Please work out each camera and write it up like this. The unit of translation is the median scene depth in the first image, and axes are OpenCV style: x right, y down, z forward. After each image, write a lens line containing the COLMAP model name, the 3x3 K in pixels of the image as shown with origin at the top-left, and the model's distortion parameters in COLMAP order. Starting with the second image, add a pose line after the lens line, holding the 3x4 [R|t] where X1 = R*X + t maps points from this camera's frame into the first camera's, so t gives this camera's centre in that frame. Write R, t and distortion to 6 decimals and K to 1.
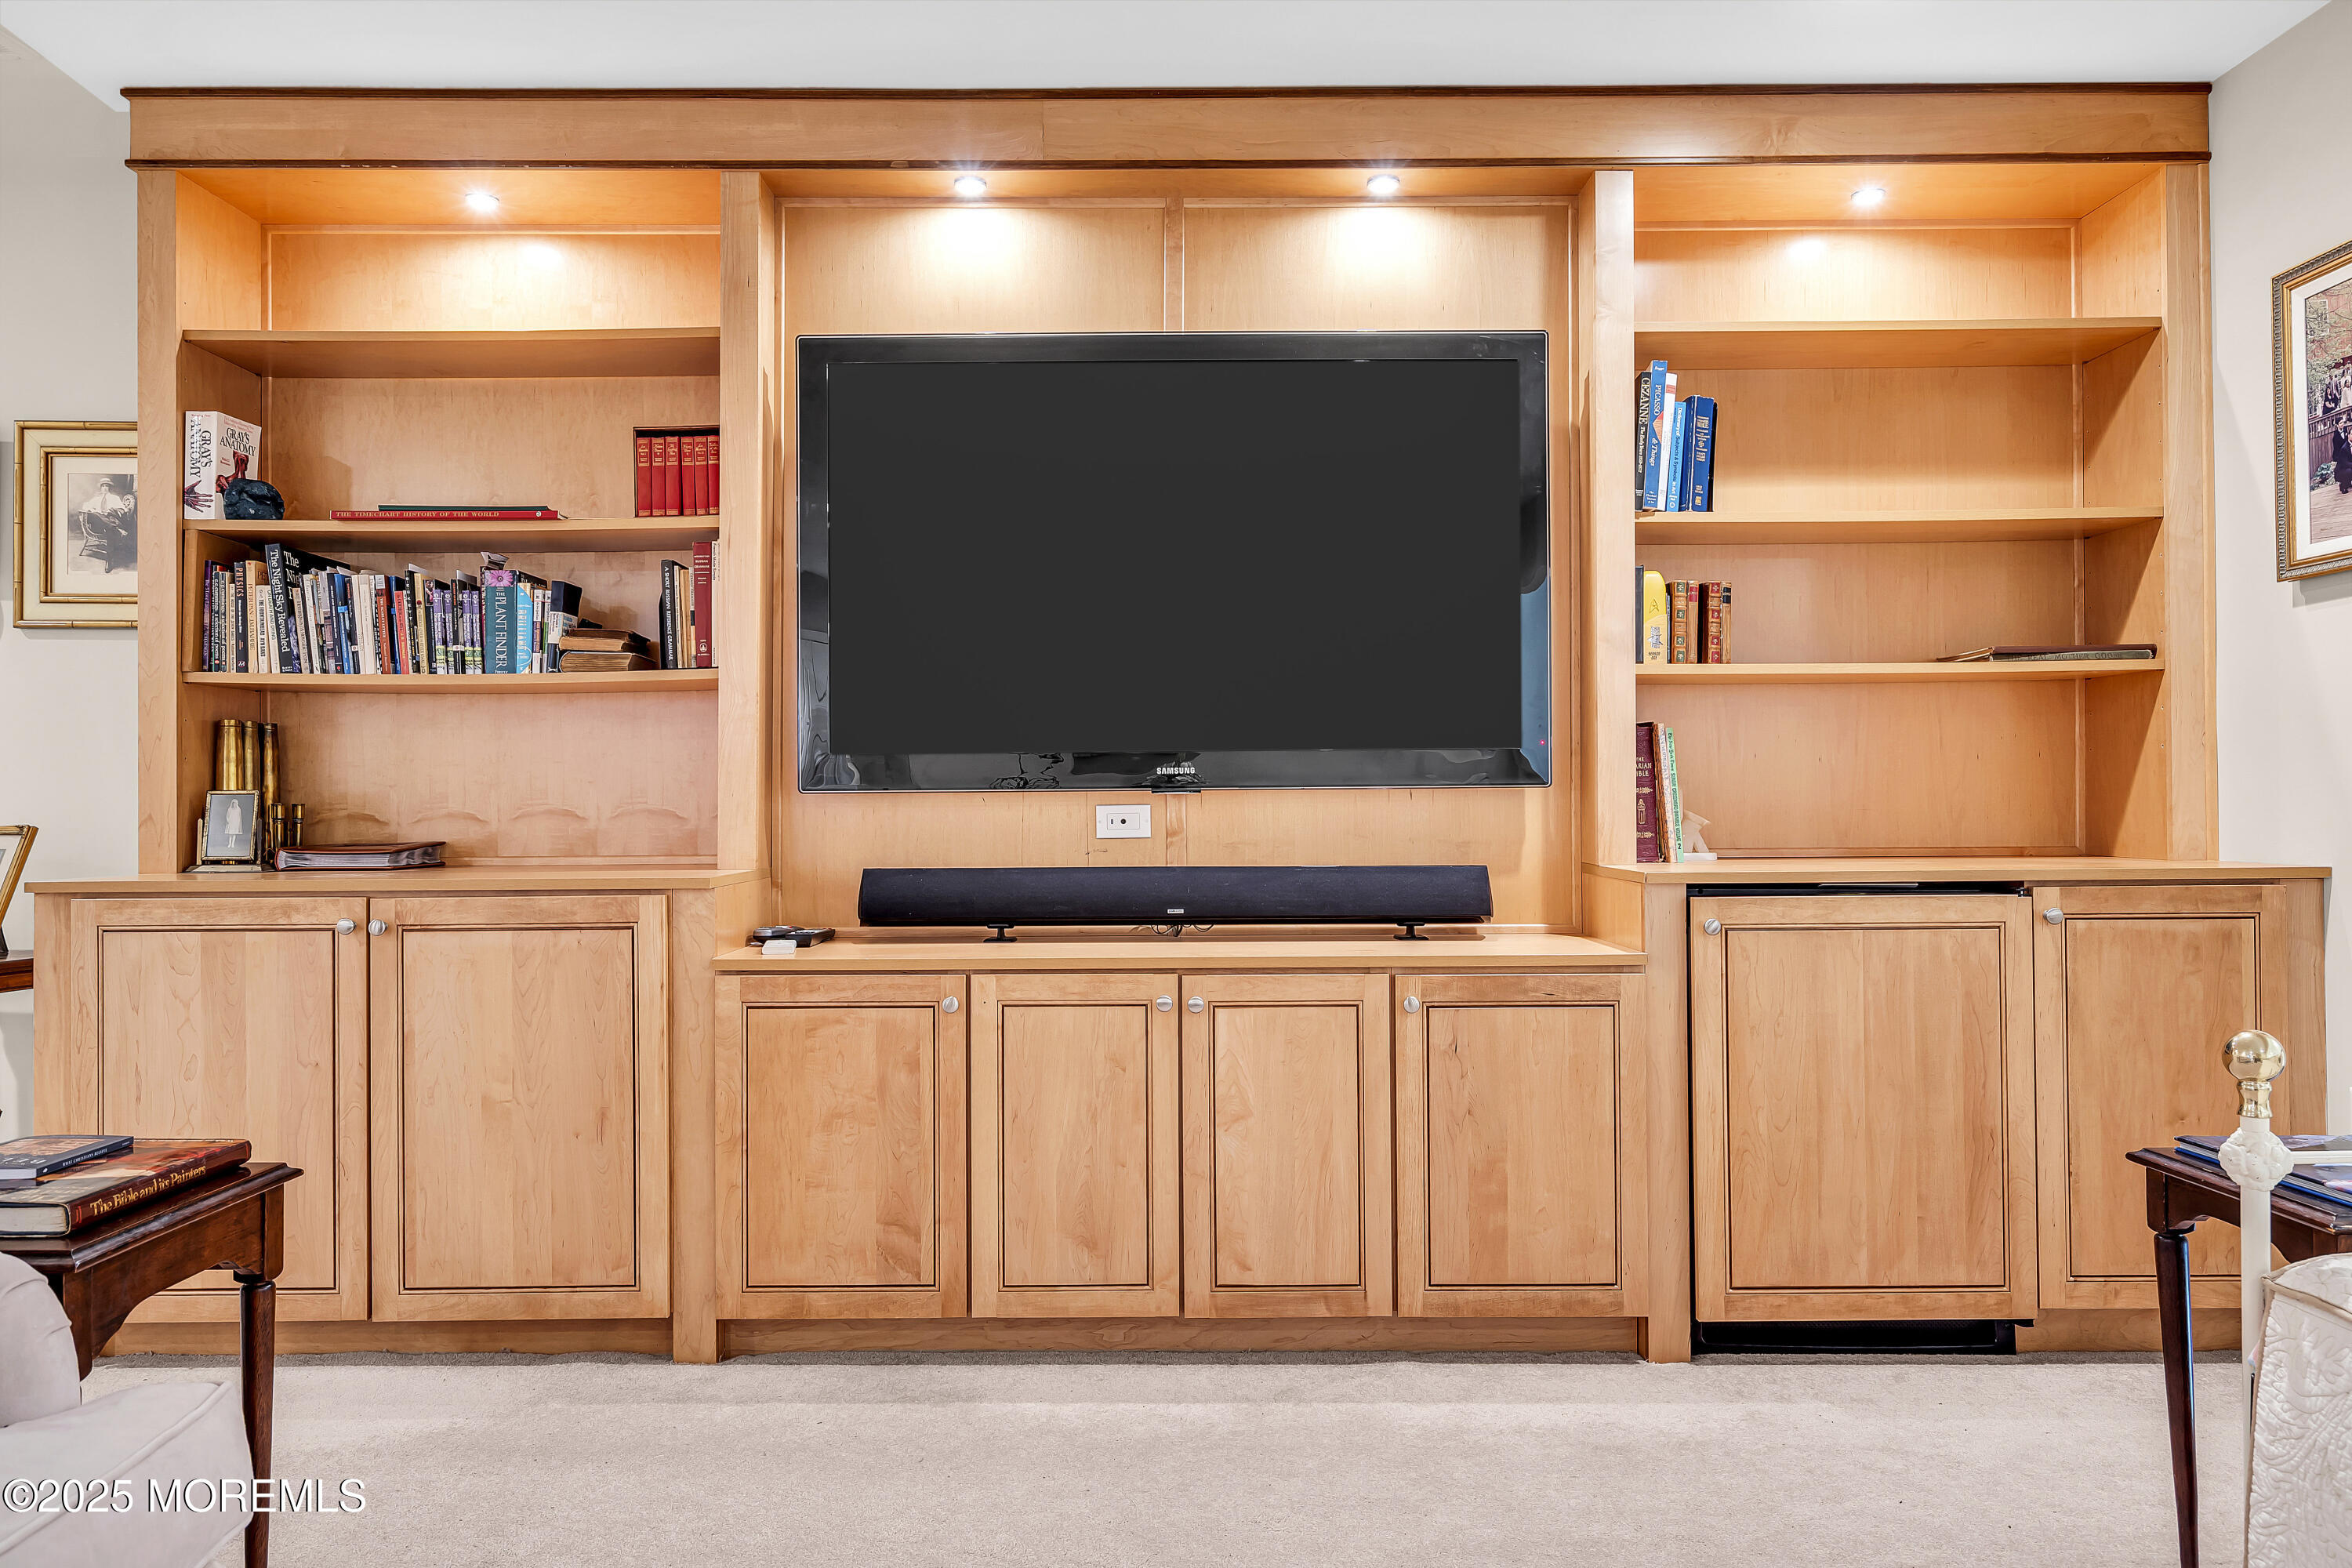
lens RADIAL K [[1681.7, 0, 1176.0], [0, 1681.7, 784.0], [0, 0, 1]] dist [-0.004050, -0.003039]
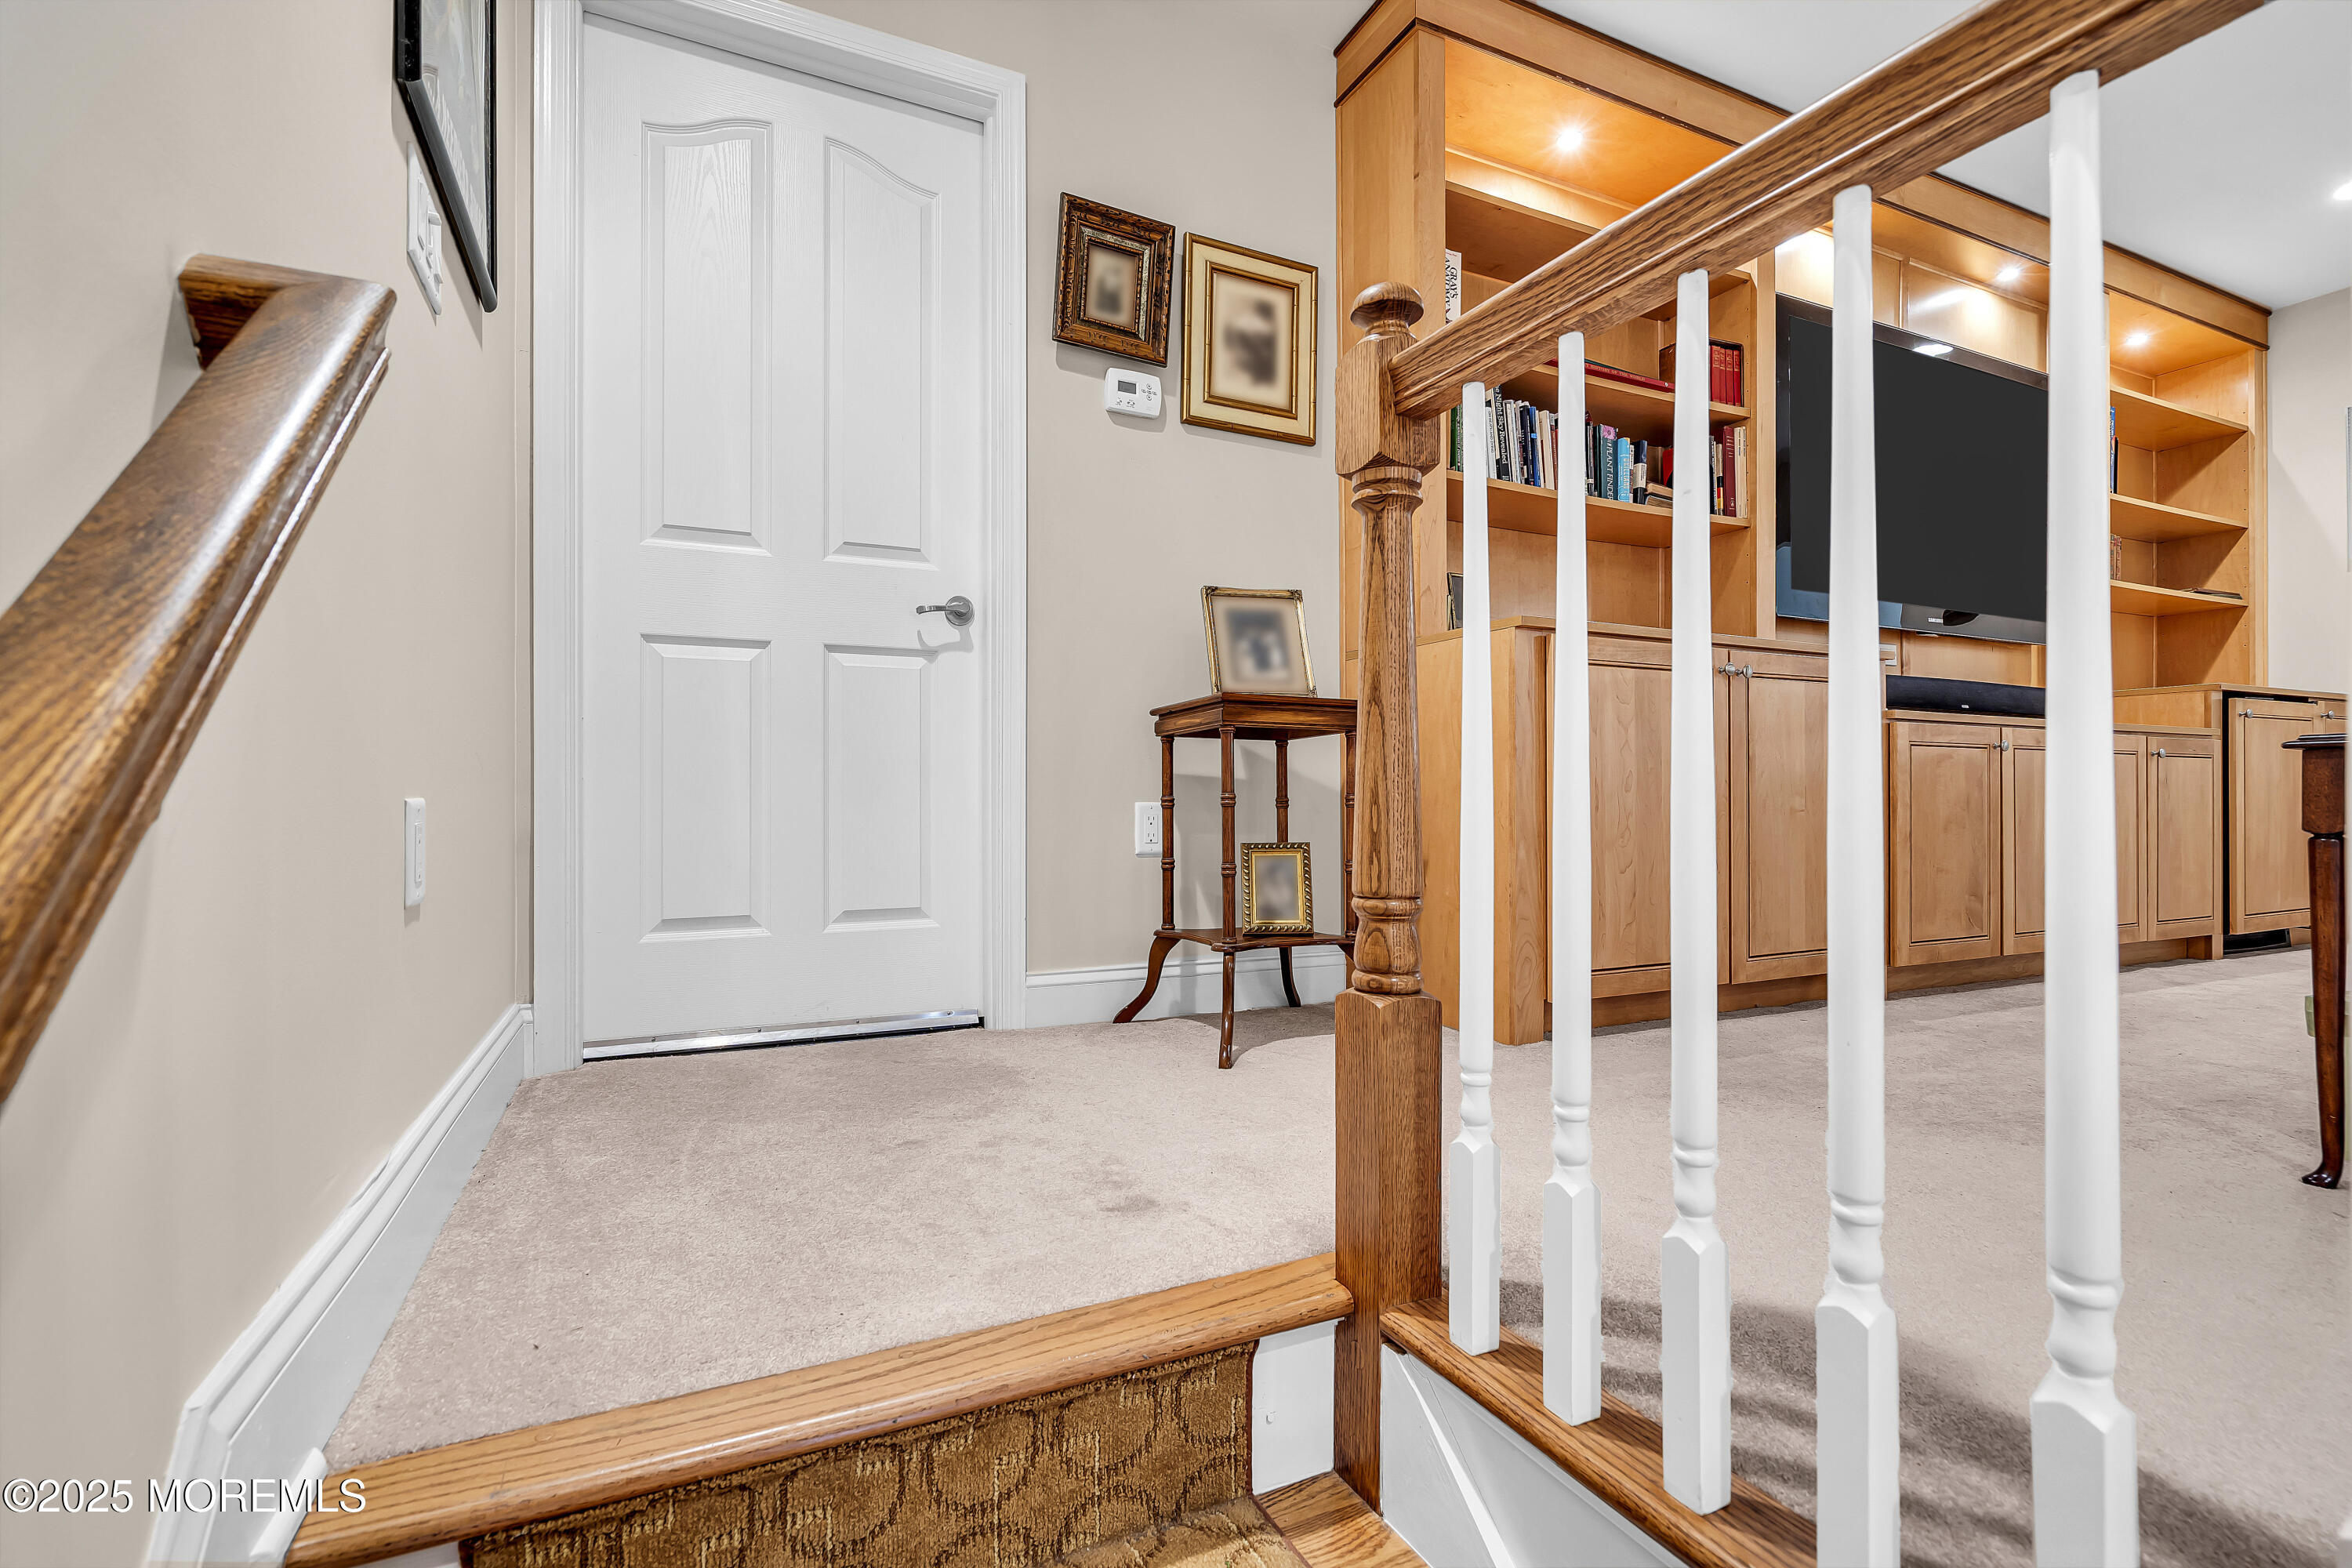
lens RADIAL K [[1062.2, 0, 1176.0], [0, 1062.2, 784.0], [0, 0, 1]] dist [-0.004476, -0.000124]
pose [[0.907905, 0.010695, 0.419040, -1.104451], [-0.013152, 0.999909, 0.002974, 0.159013], [-0.418970, -0.008211, 0.907963, 0.416713]]
